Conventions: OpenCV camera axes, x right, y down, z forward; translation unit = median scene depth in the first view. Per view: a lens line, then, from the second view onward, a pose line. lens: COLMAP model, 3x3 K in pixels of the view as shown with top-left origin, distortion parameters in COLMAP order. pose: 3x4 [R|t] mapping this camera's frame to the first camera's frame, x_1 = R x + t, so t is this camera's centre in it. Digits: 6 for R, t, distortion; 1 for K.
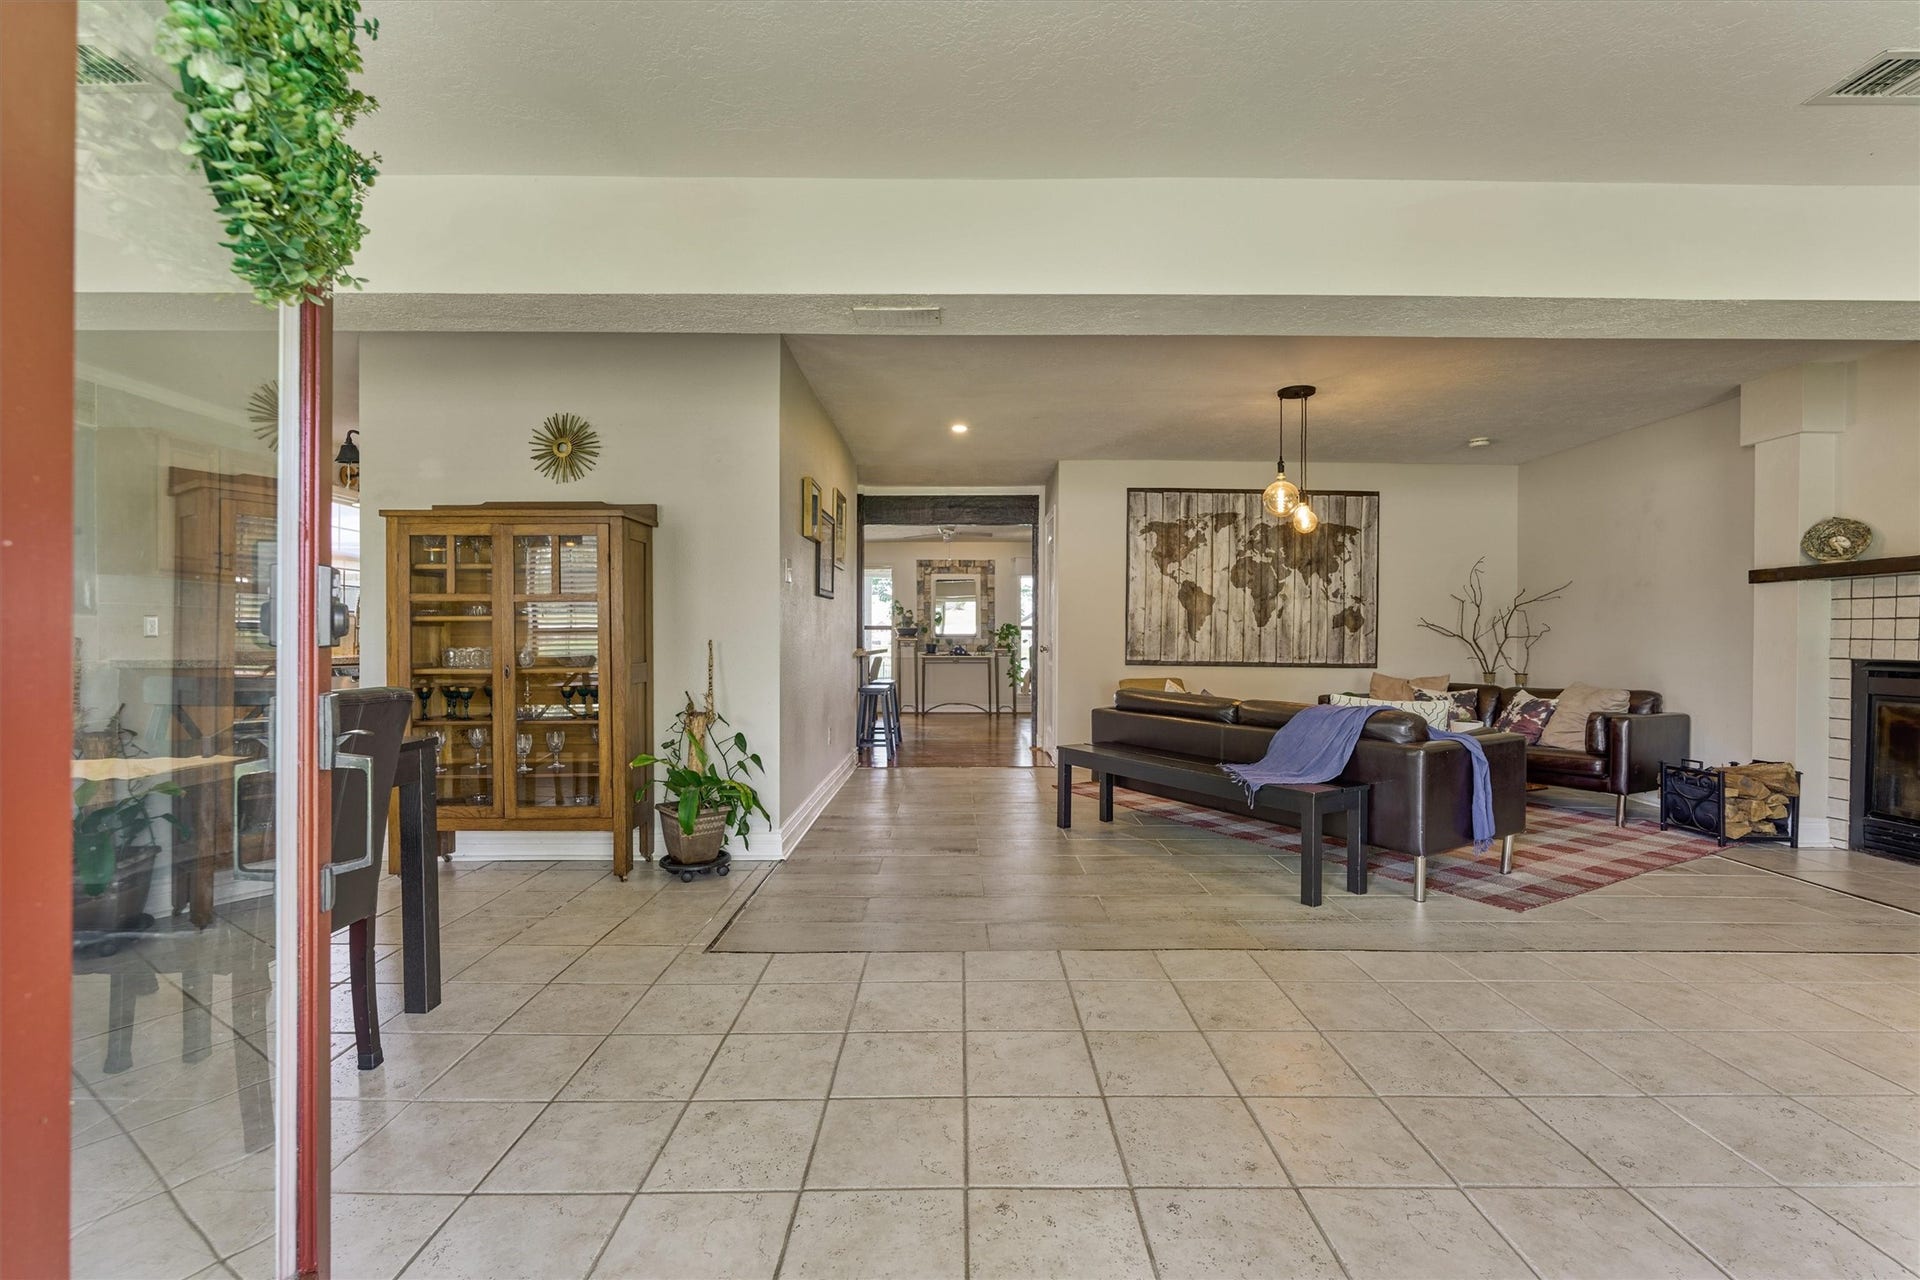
lens RADIAL K [[839.8, 0, 965.2], [0, 839.8, 640.5], [0, 0, 1]] dist [-0.002278, -0.000226]
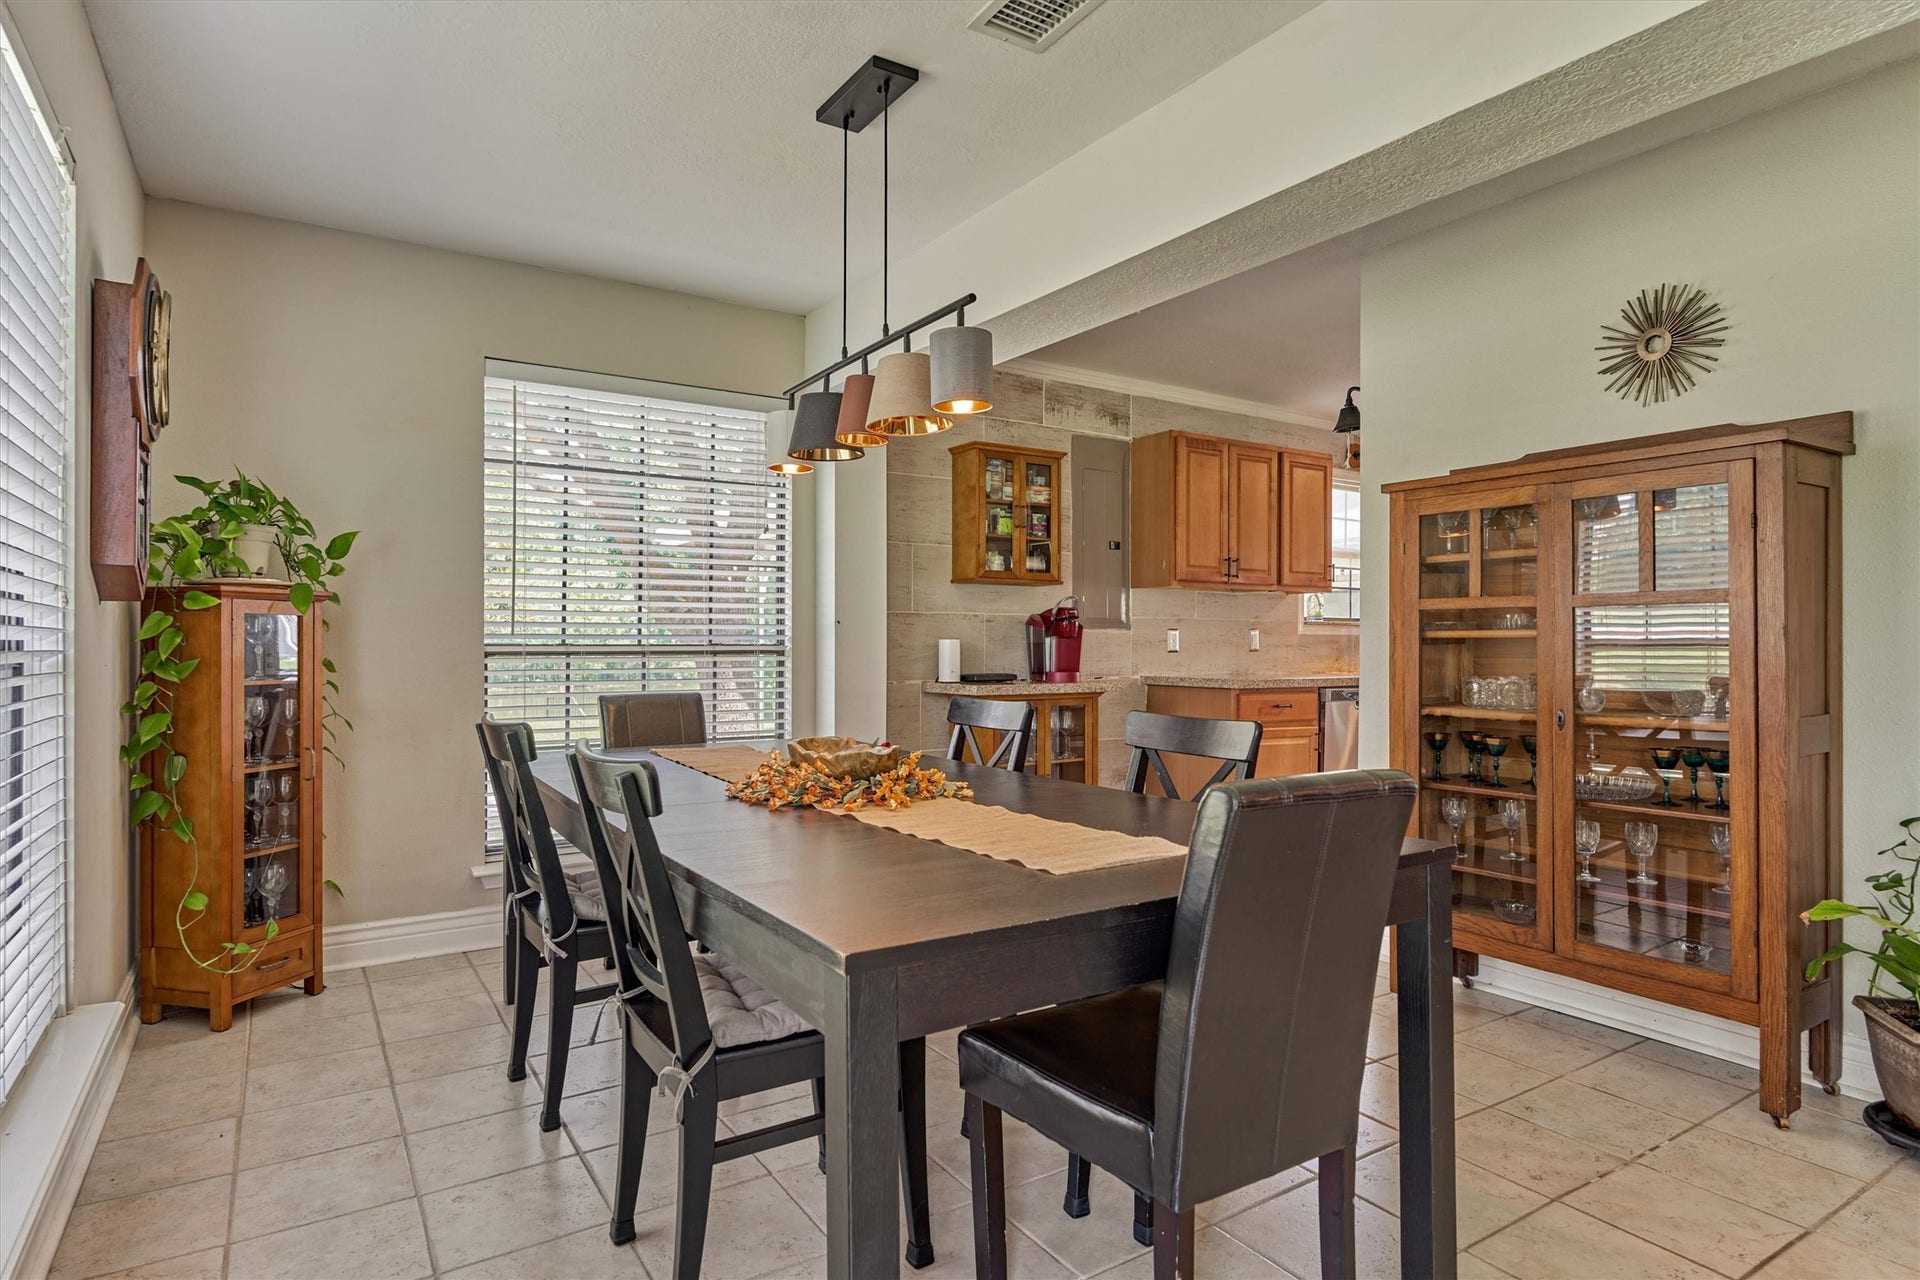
lens RADIAL K [[1045.2, 0, 960.0], [0, 1045.2, 640.0], [0, 0, 1]] dist [-0.001734, -0.001654]
pose [[0.537354, 0.001352, -0.843356, -0.126594], [-0.006982, 0.999972, -0.002845, -0.015731], [0.843328, 0.007417, 0.537348, 0.199411]]
